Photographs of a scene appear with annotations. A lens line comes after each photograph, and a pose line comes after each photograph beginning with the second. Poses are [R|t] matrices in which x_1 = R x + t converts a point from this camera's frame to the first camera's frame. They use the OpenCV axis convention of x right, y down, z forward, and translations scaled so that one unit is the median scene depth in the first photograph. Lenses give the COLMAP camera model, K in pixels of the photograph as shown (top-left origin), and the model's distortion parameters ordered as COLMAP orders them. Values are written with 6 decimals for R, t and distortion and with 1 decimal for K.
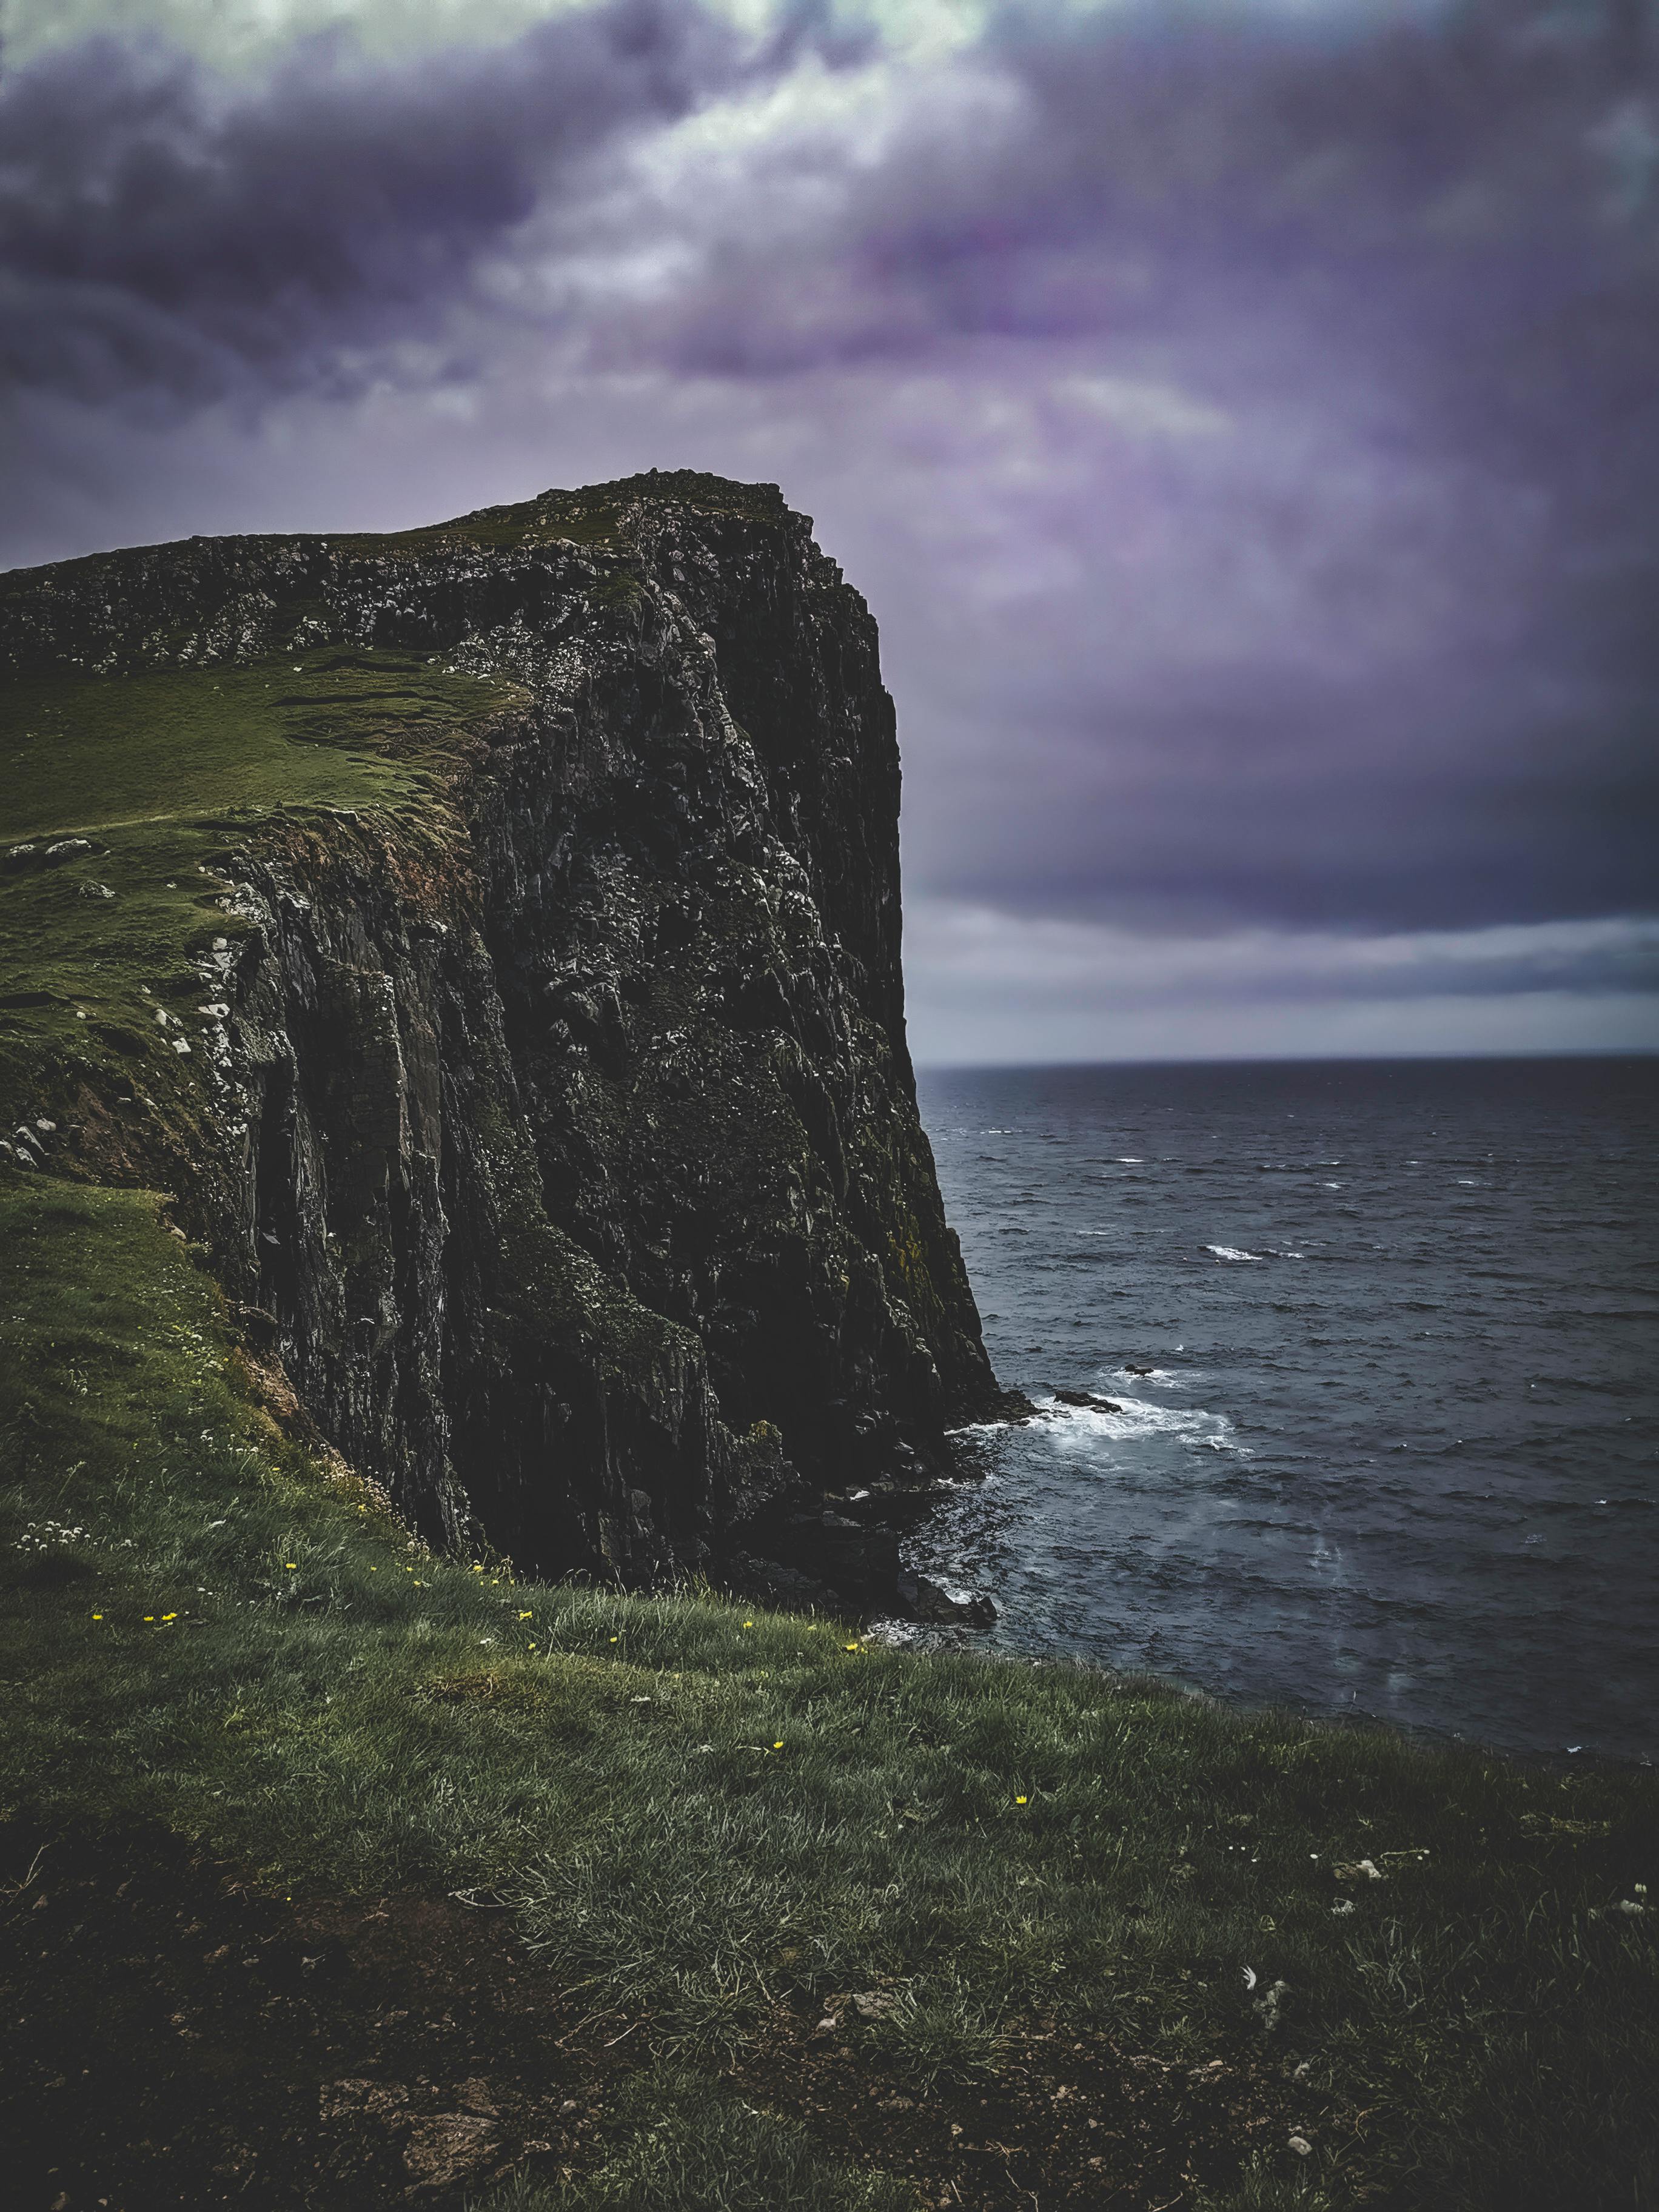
lens RADIAL K [[1707.1, 0, 877.8], [0, 1707.1, 1106.7], [0, 0, 1]] dist [-0.000602, 0.000699]
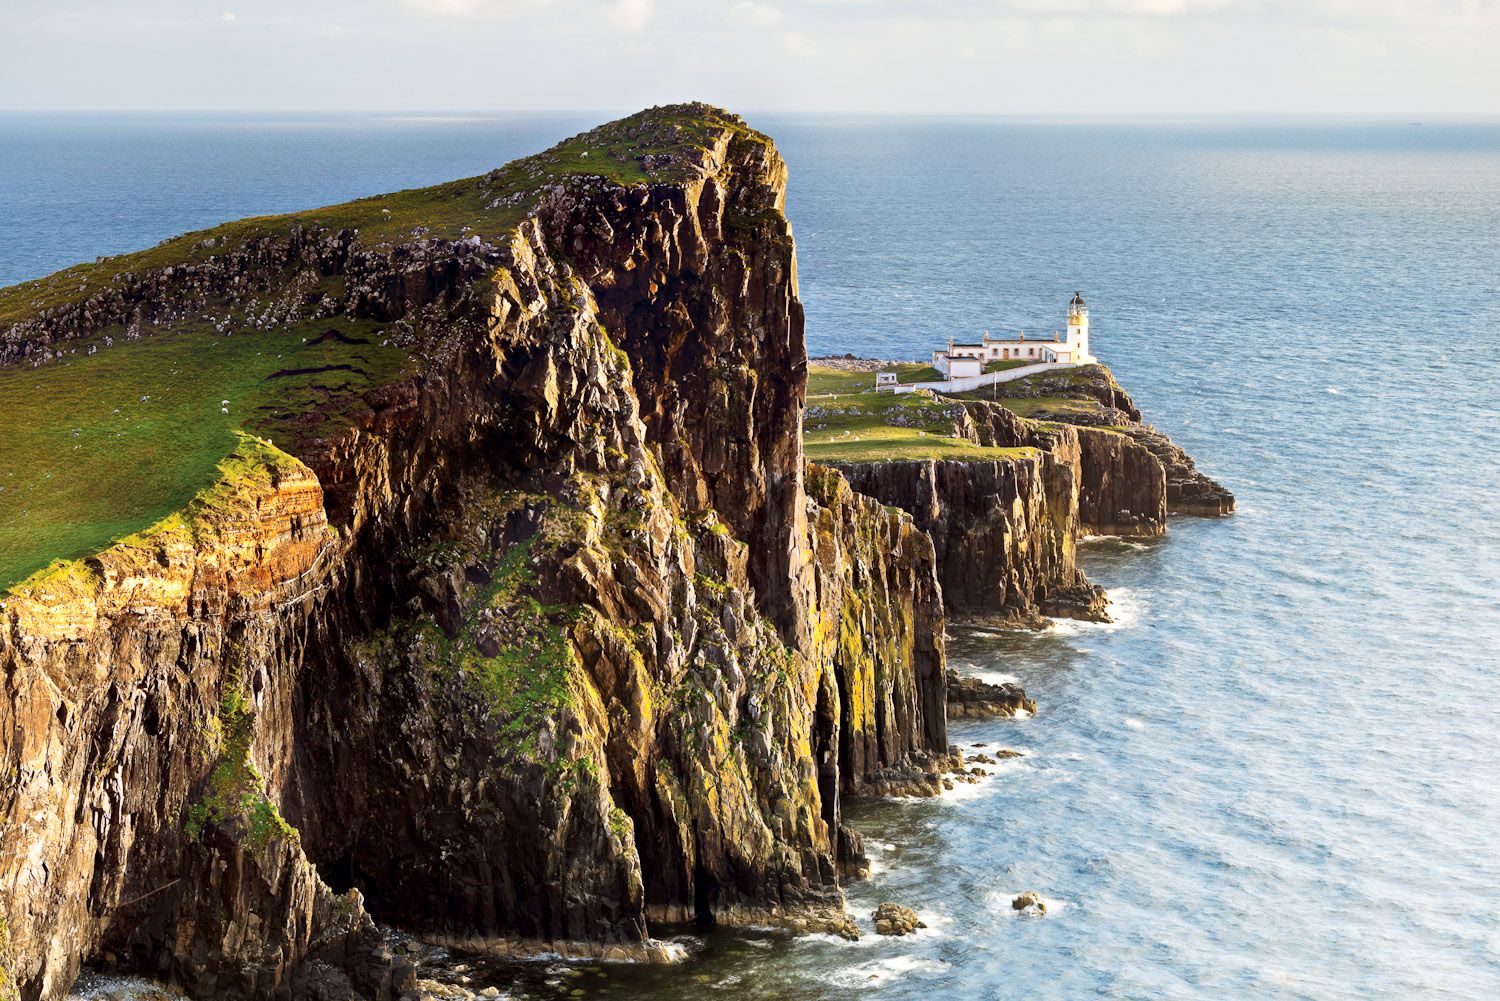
lens RADIAL K [[2984.0, 0, 750.0], [0, 2984.0, 500.5], [0, 0, 1]] dist [0.045507, -0.292694]
pose [[0.792885, 0.096723, -0.601647, 1.495944], [-0.033561, 0.992755, 0.115371, -0.415776], [0.608447, -0.071284, 0.790387, -0.805204]]
